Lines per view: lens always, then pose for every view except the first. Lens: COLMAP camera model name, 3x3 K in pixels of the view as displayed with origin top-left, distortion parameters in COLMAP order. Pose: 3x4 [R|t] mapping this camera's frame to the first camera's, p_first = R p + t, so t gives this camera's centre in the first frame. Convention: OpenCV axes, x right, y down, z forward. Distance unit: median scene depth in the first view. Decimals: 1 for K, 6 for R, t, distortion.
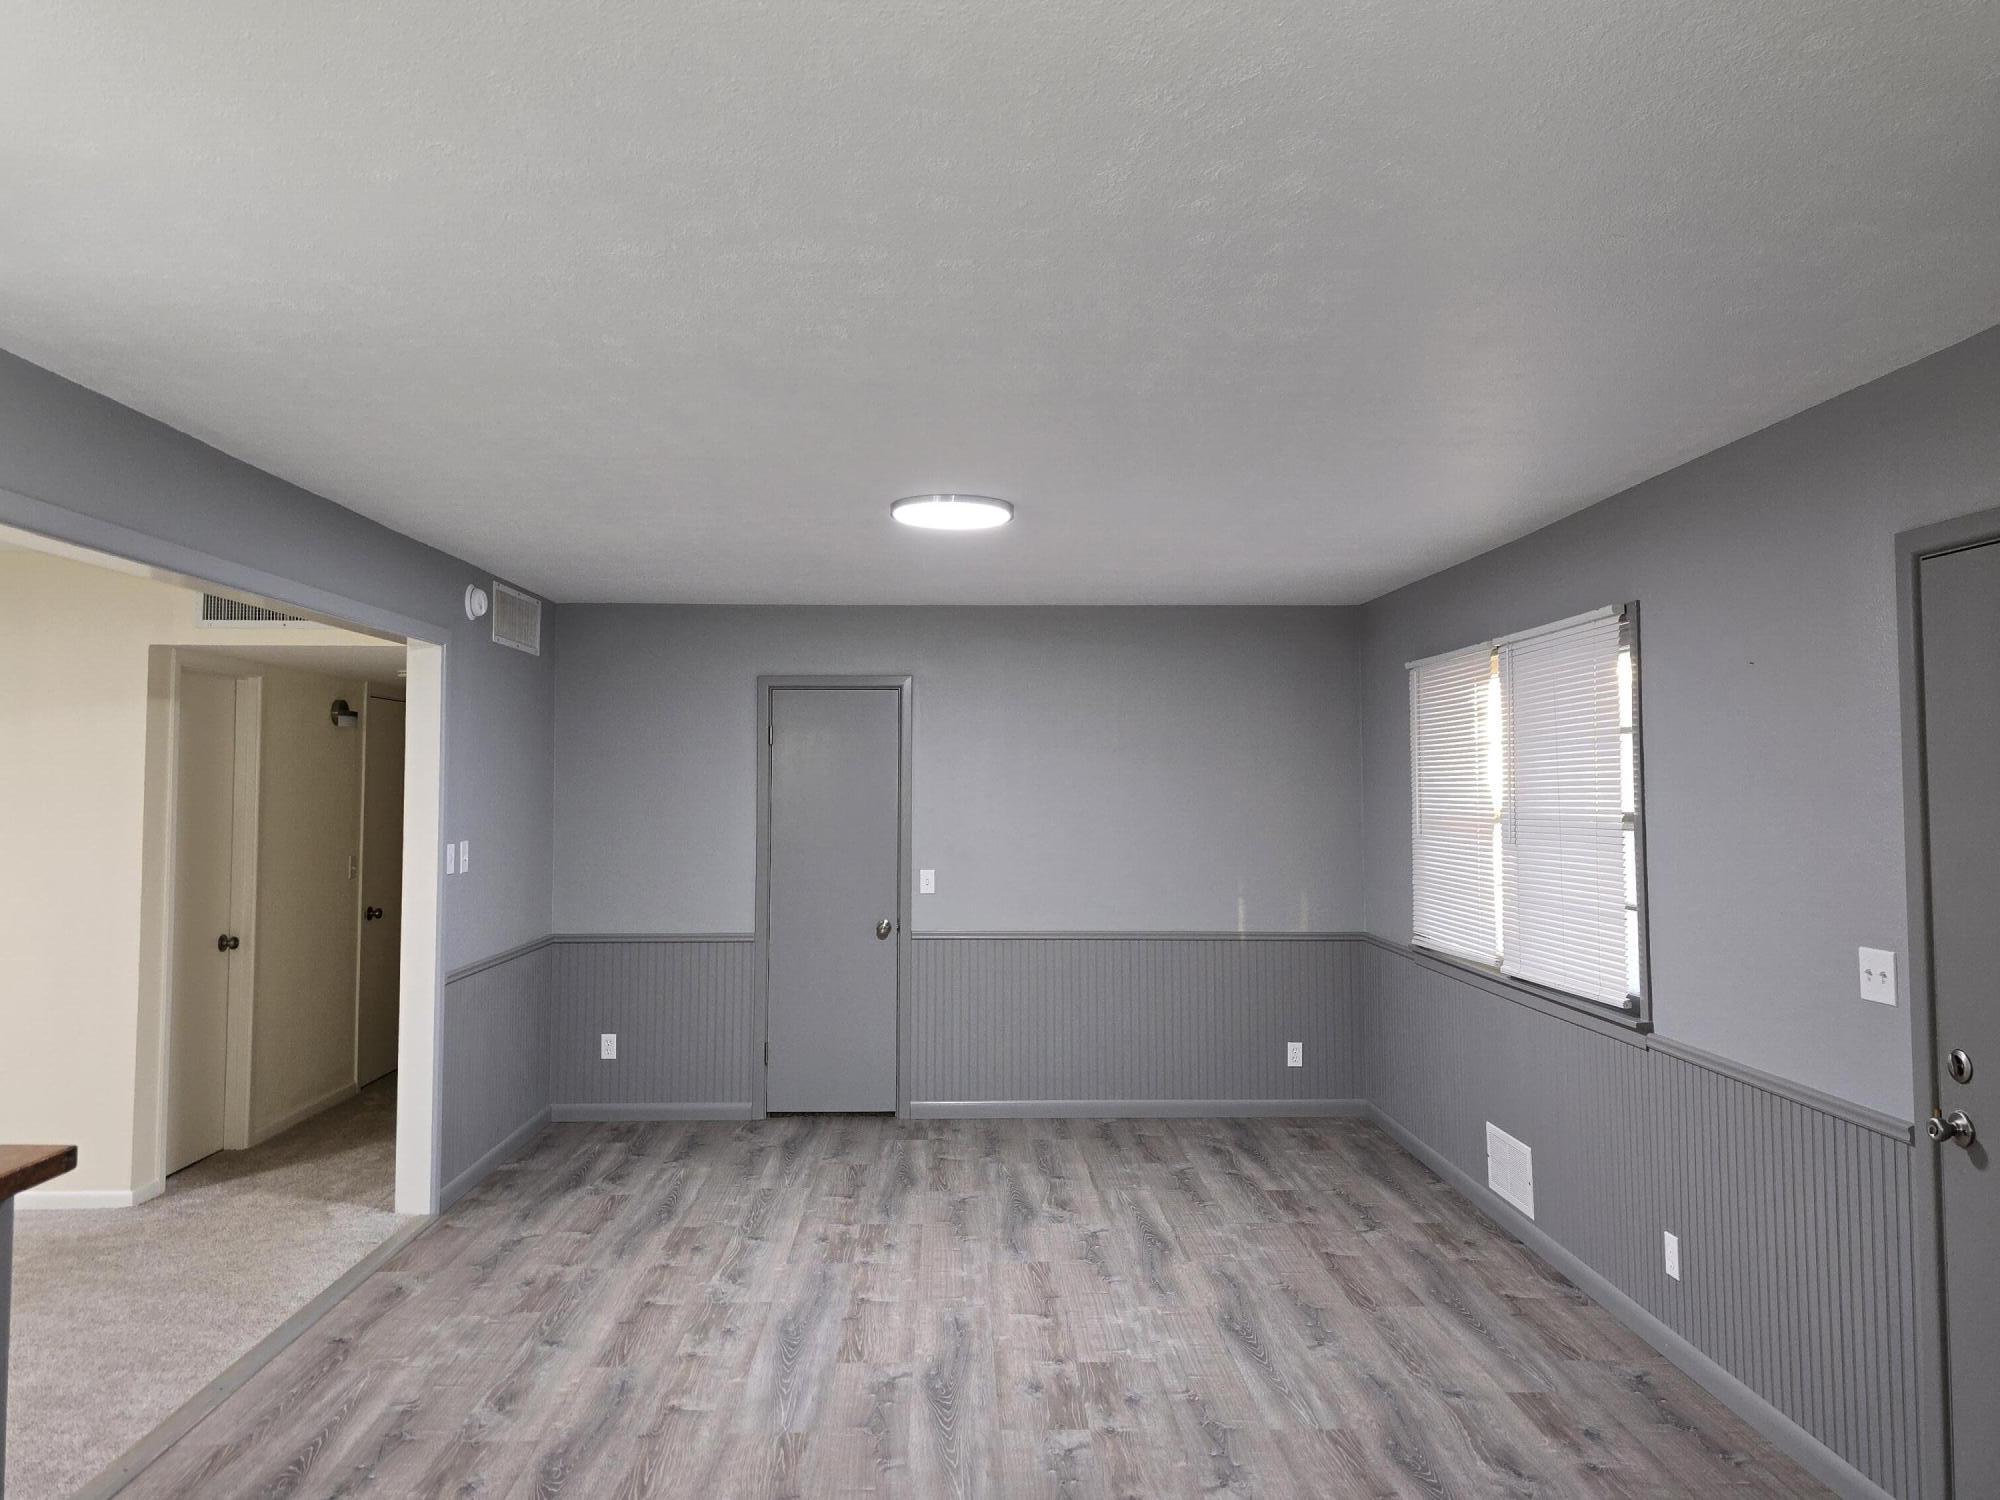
lens RADIAL K [[1412.9, 0, 987.6], [0, 1412.9, 718.4], [0, 0, 1]] dist [0.043831, -0.004425]
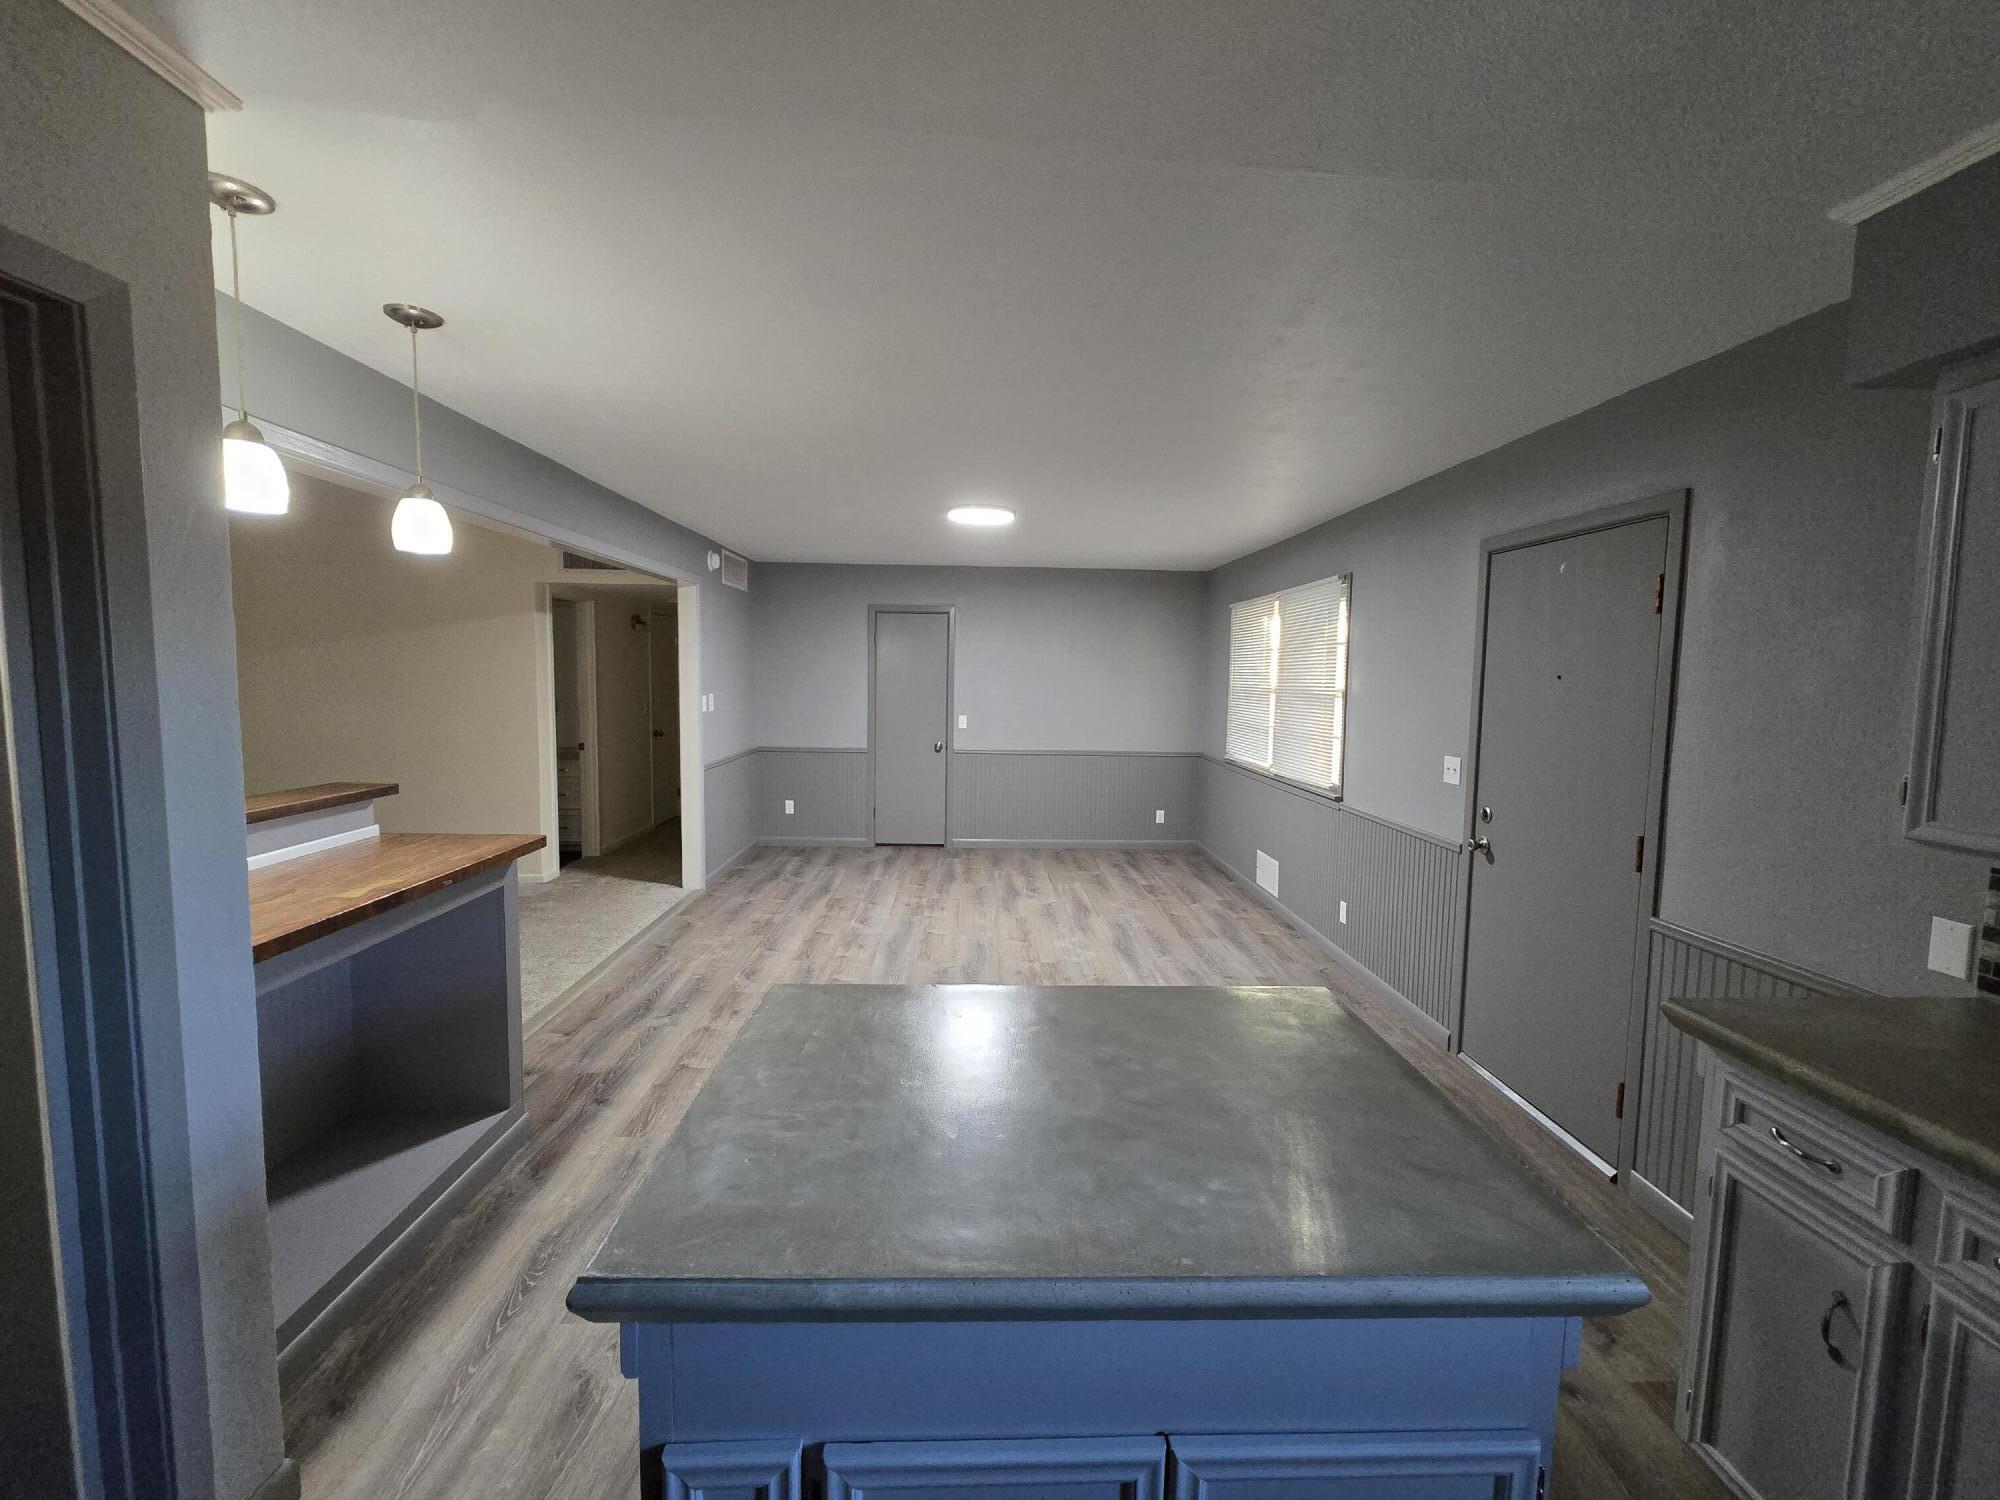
lens RADIAL K [[815.3, 0, 1002.7], [0, 815.3, 739.7], [0, 0, 1]] dist [-0.000112, -0.000001]
pose [[0.999802, 0.015625, 0.012283, -0.005664], [-0.017089, 0.991387, 0.129847, 0.002548], [-0.010149, -0.130031, 0.991458, -0.060765]]
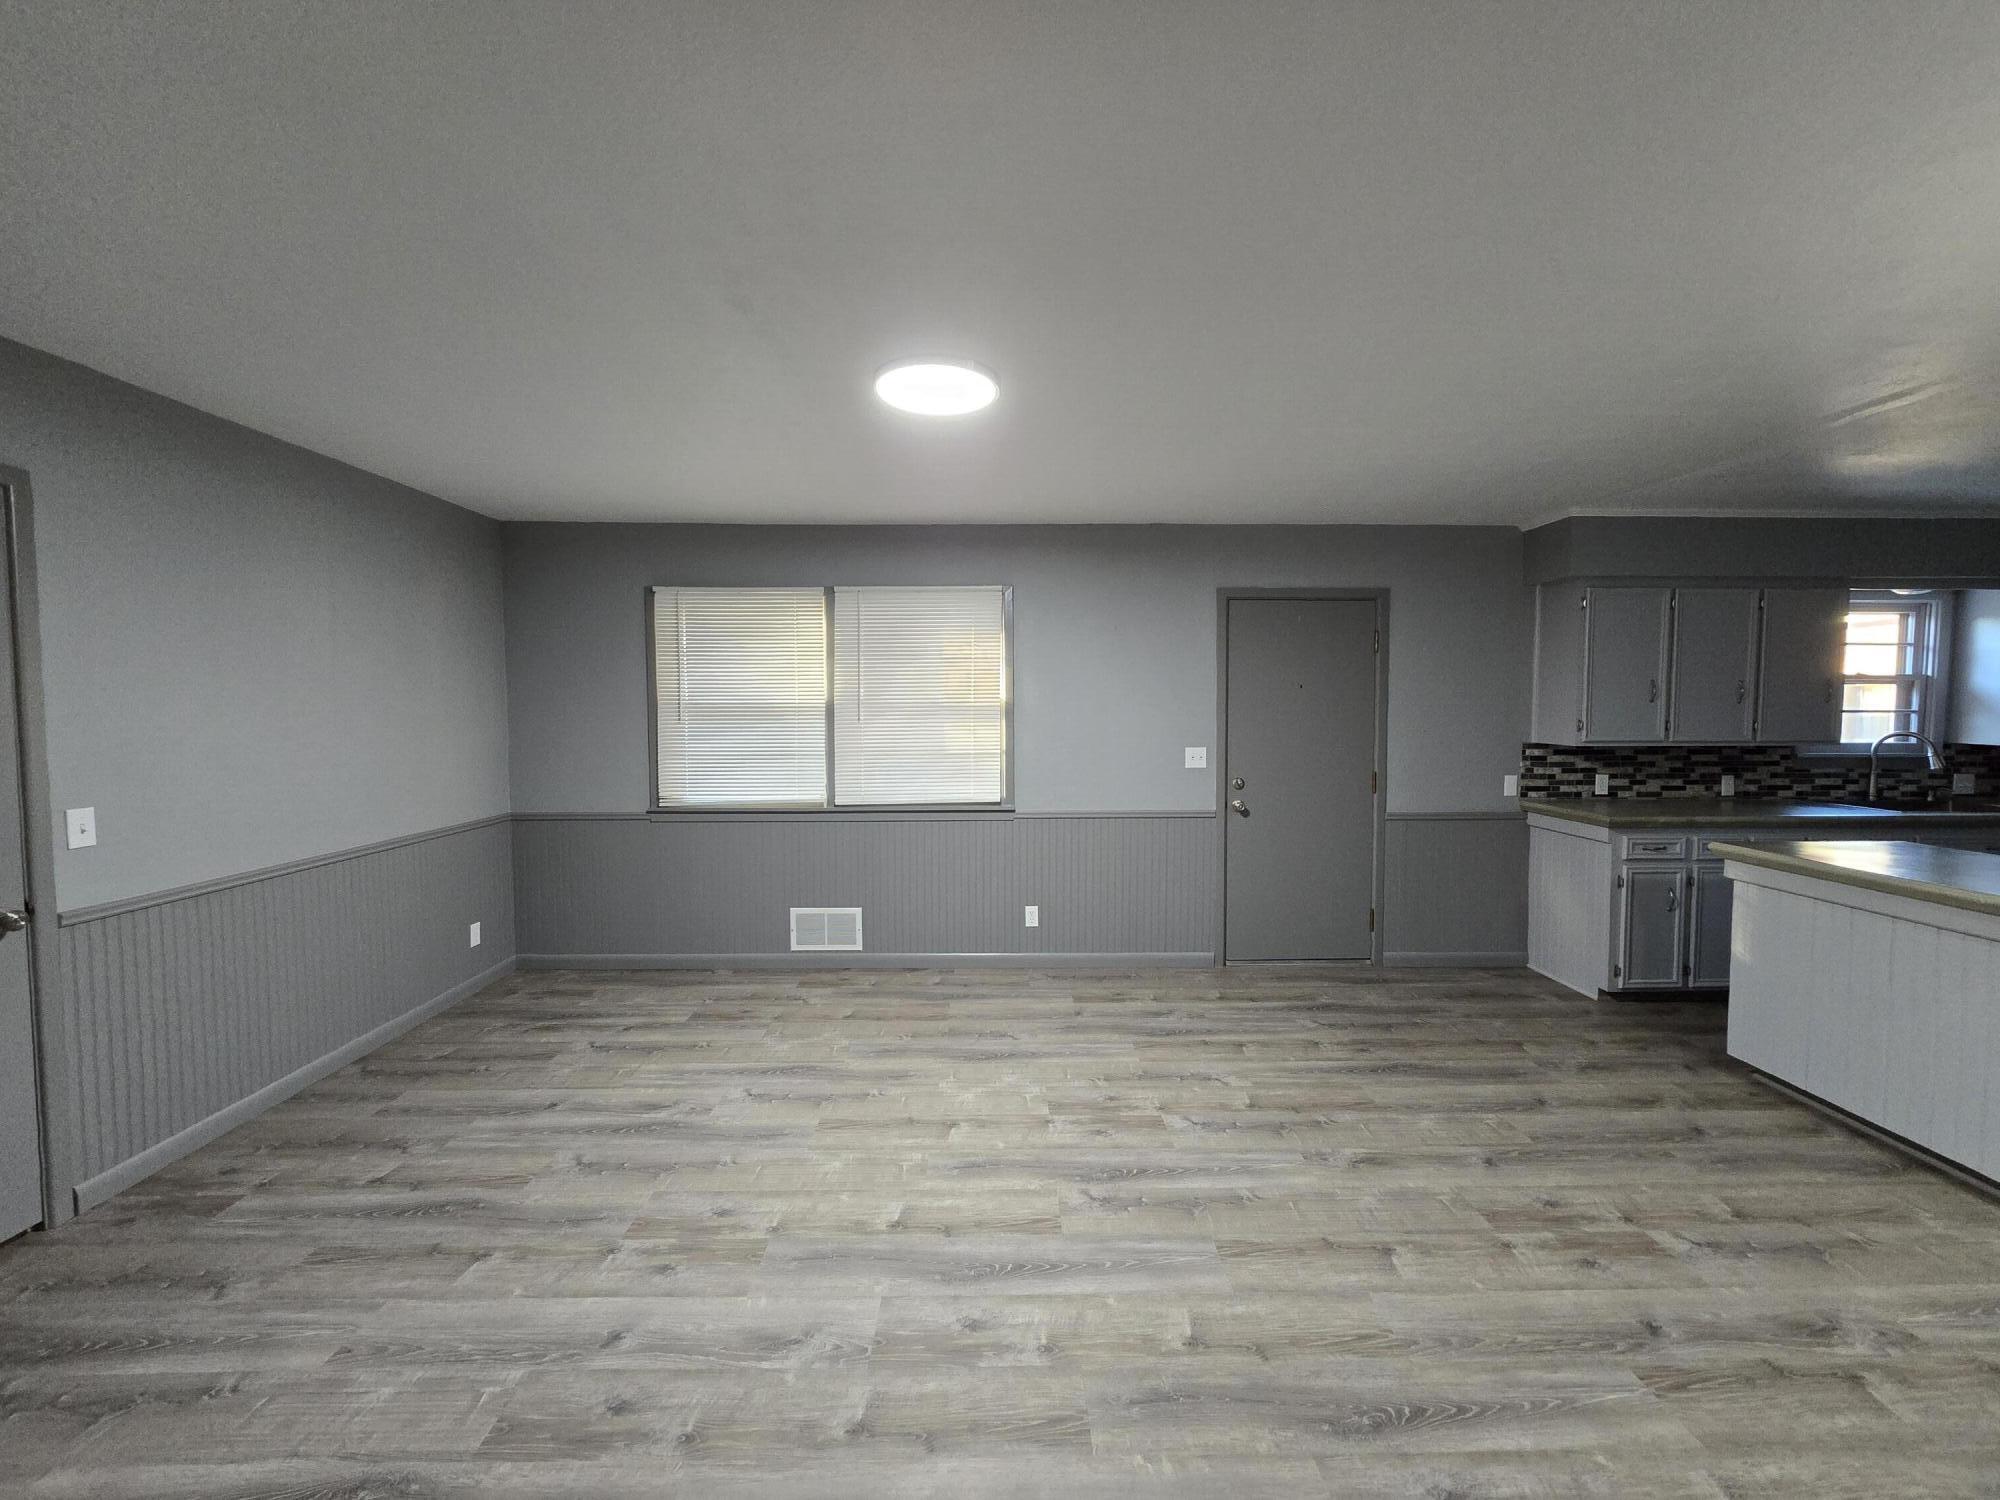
lens RADIAL K [[815.3, 0, 1002.7], [0, 815.3, 739.7], [0, 0, 1]] dist [-0.000112, -0.000001]
pose [[0.019269, -0.046295, 0.998742, -0.558039], [-0.046577, 0.997801, 0.047150, 0.061949], [-0.998729, -0.047426, 0.017070, 0.871873]]
